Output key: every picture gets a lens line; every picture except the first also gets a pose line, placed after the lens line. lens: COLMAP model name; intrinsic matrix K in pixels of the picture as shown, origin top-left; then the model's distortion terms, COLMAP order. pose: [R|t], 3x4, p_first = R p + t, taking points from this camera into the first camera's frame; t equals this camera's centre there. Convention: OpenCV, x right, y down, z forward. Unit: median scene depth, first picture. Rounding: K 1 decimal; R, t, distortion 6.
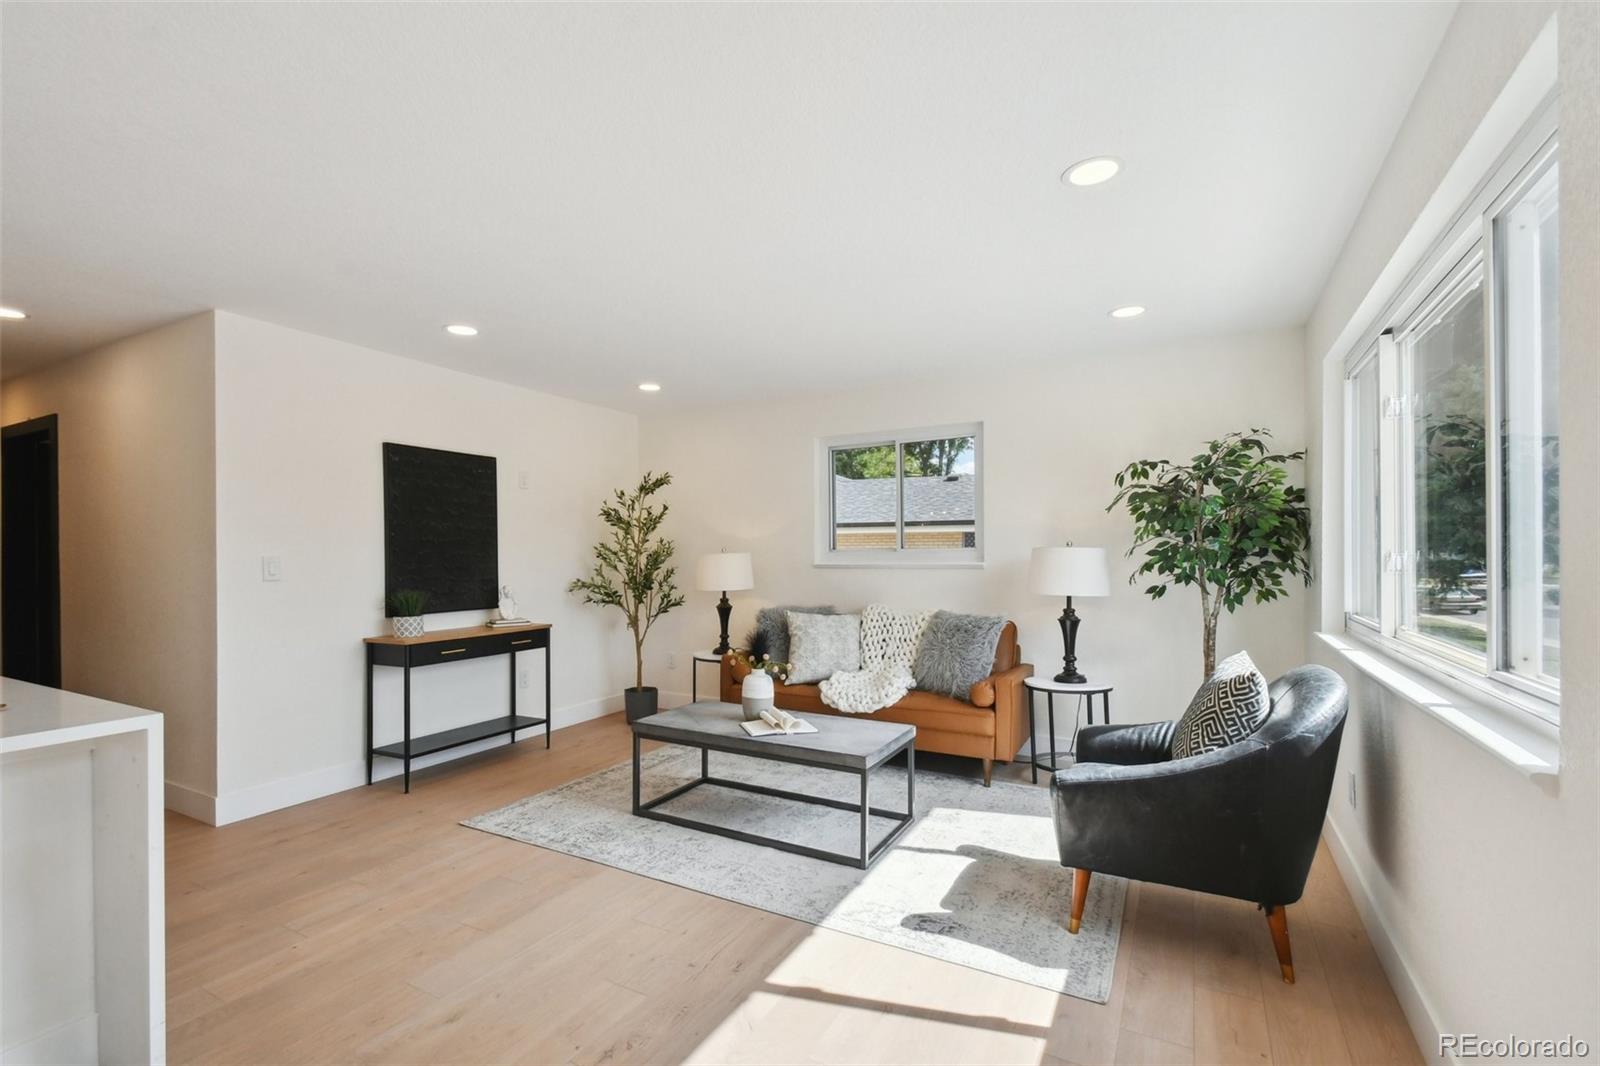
lens RADIAL K [[711.0, 0, 780.2], [0, 711.0, 549.1], [0, 0, 1]] dist [0.003201, -0.010320]
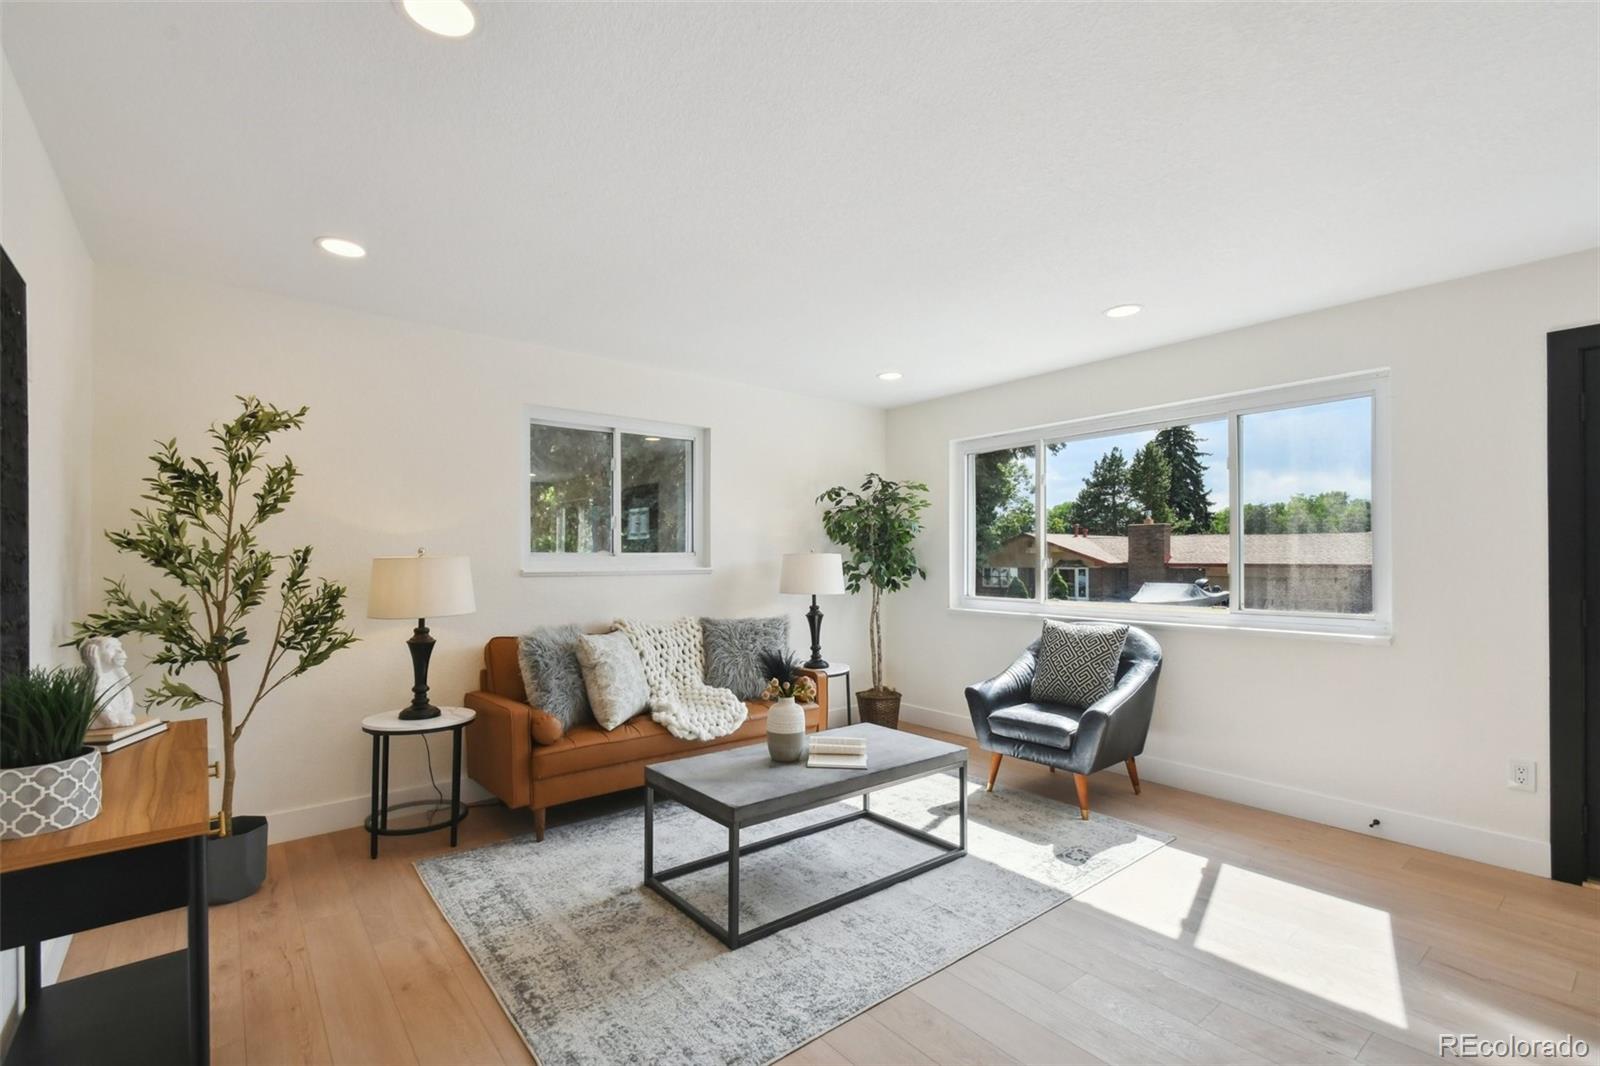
lens RADIAL K [[697.0, 0, 789.3], [0, 697.0, 556.1], [0, 0, 1]] dist [0.025895, -0.000018]
pose [[0.383588, 0.006291, 0.923483, -0.727003], [-0.009305, 0.999952, -0.002947, 0.005999], [-0.923458, -0.007462, 0.383628, 0.641055]]
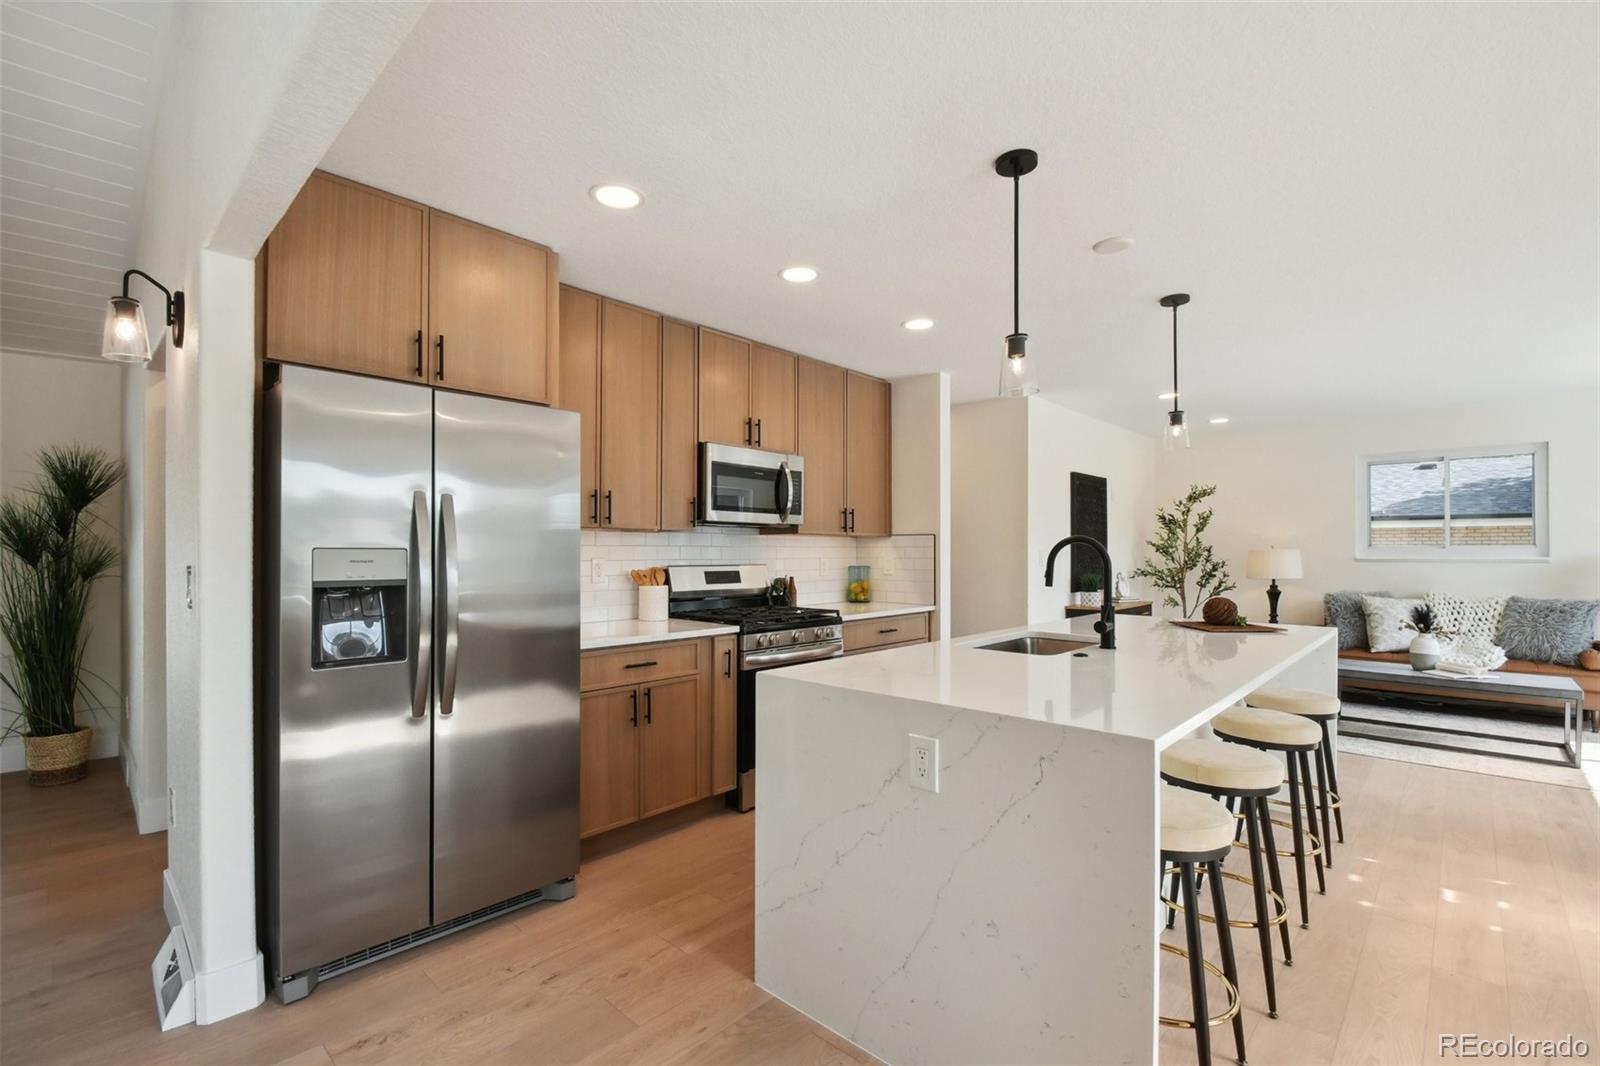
lens RADIAL K [[711.0, 0, 780.2], [0, 711.0, 549.1], [0, 0, 1]] dist [0.003201, -0.010320]
pose [[0.967168, 0.003061, -0.254119, -0.831629], [-0.001589, 0.999981, 0.005996, -0.000163], [0.254132, -0.005395, 0.967154, -0.596452]]
